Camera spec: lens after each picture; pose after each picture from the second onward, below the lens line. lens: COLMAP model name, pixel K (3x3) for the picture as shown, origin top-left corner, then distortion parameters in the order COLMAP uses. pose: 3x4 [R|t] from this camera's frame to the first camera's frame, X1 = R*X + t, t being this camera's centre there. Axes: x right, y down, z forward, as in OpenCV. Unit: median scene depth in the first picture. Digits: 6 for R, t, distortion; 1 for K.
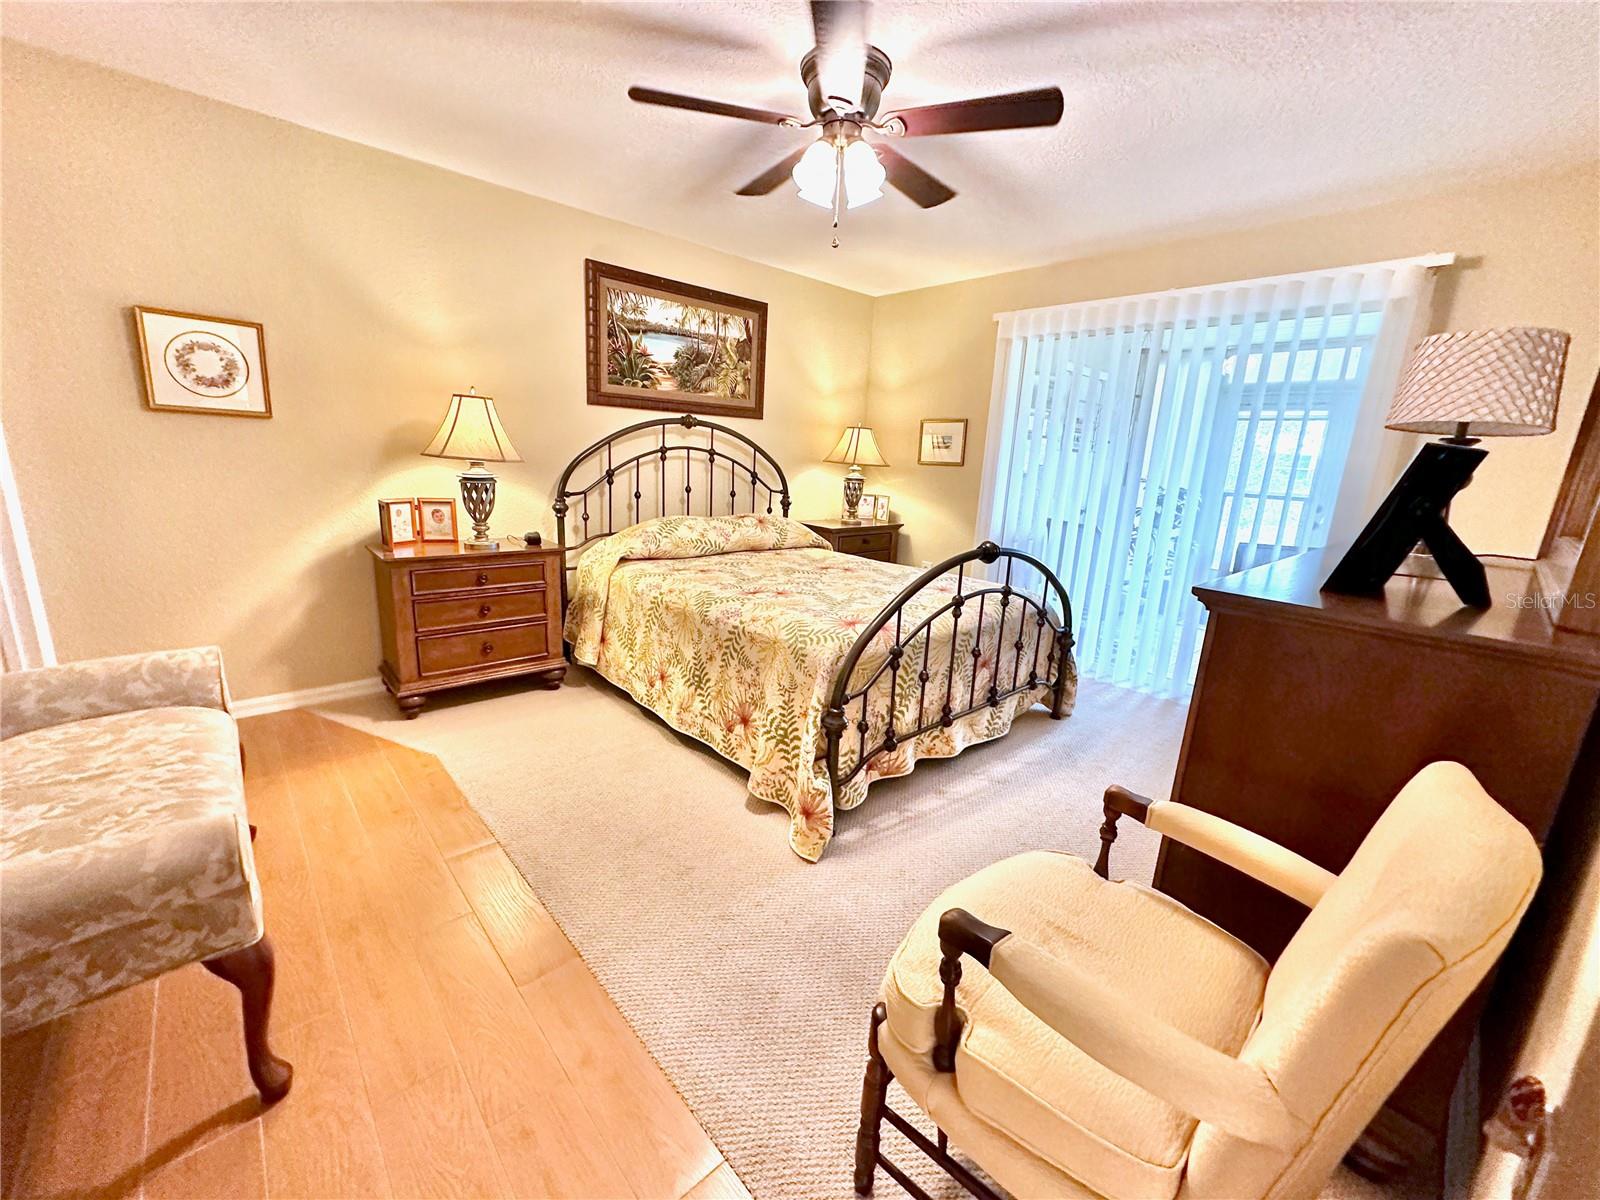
lens RADIAL K [[634.7, 0, 800.0], [0, 634.7, 600.0], [0, 0, 1]] dist [0.000410, -0.000110]
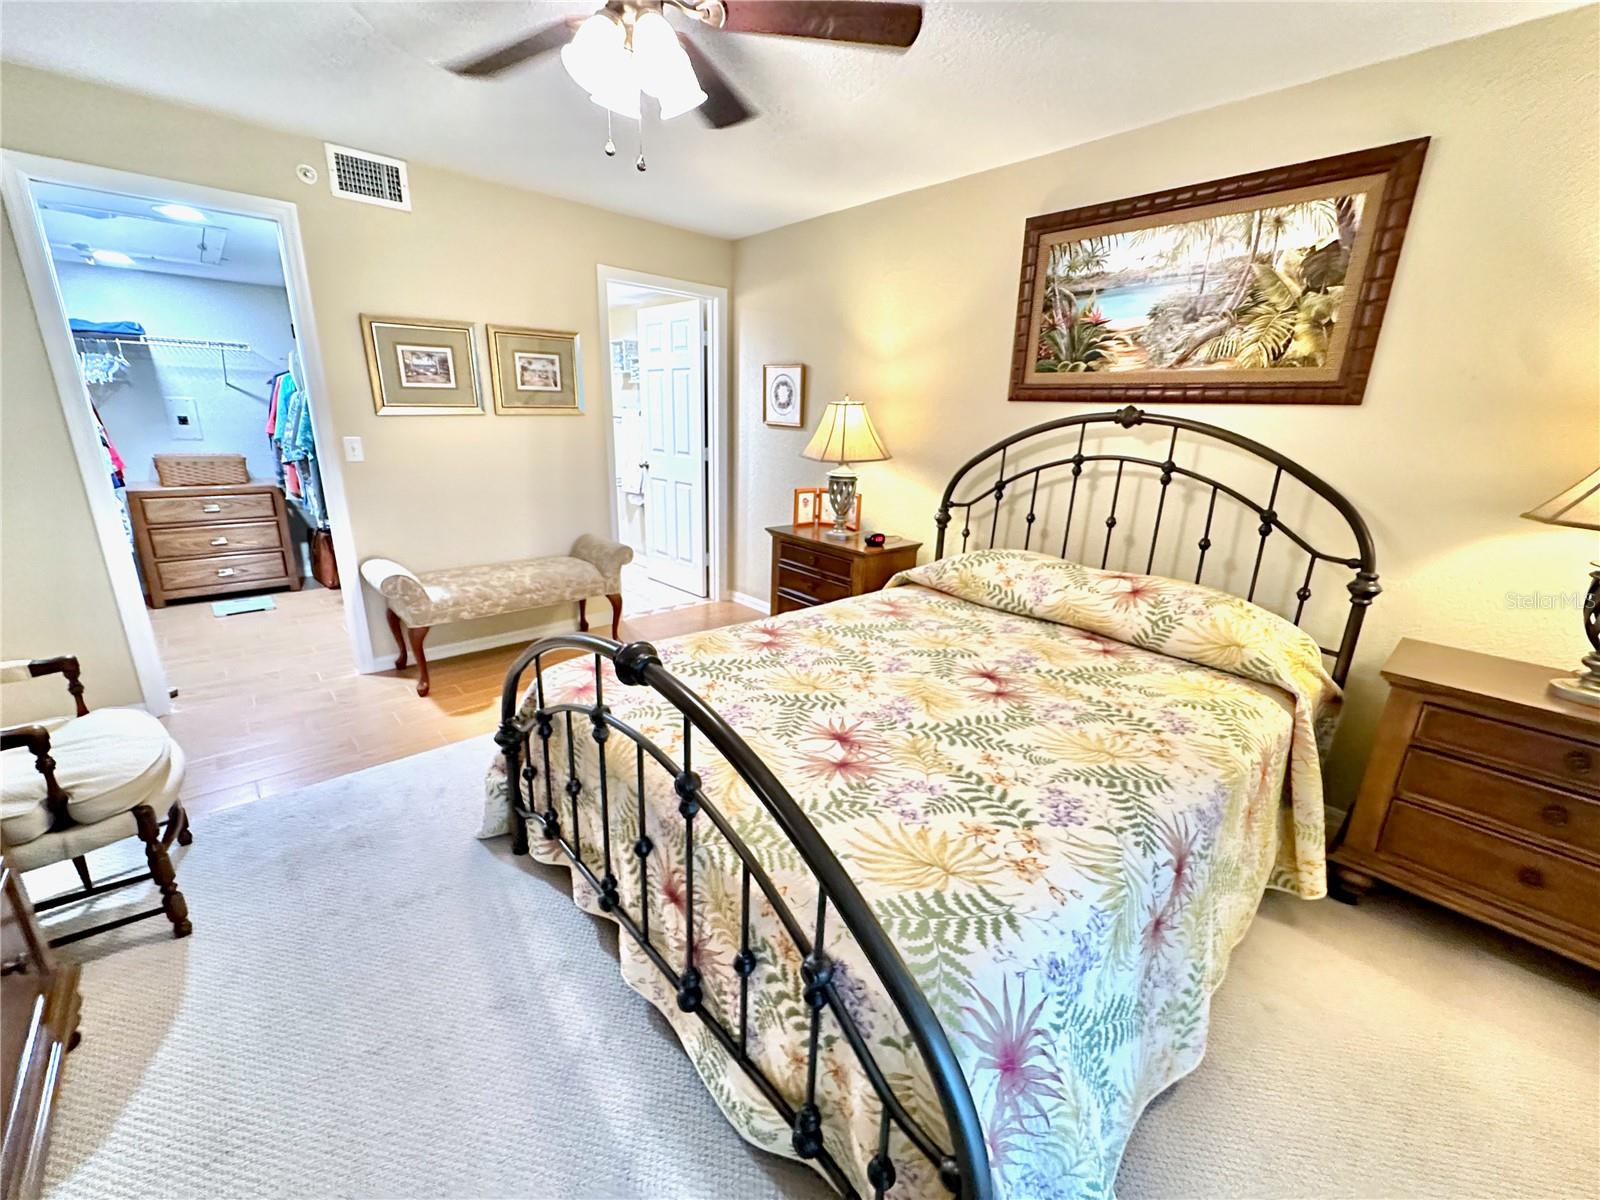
lens RADIAL K [[634.7, 0, 800.0], [0, 634.7, 600.0], [0, 0, 1]] dist [0.000410, -0.000110]
pose [[0.008017, 0.232261, -0.972621, 0.486109], [-0.267848, 0.937609, 0.221692, -0.164841], [0.963428, 0.258737, 0.069727, 0.697414]]
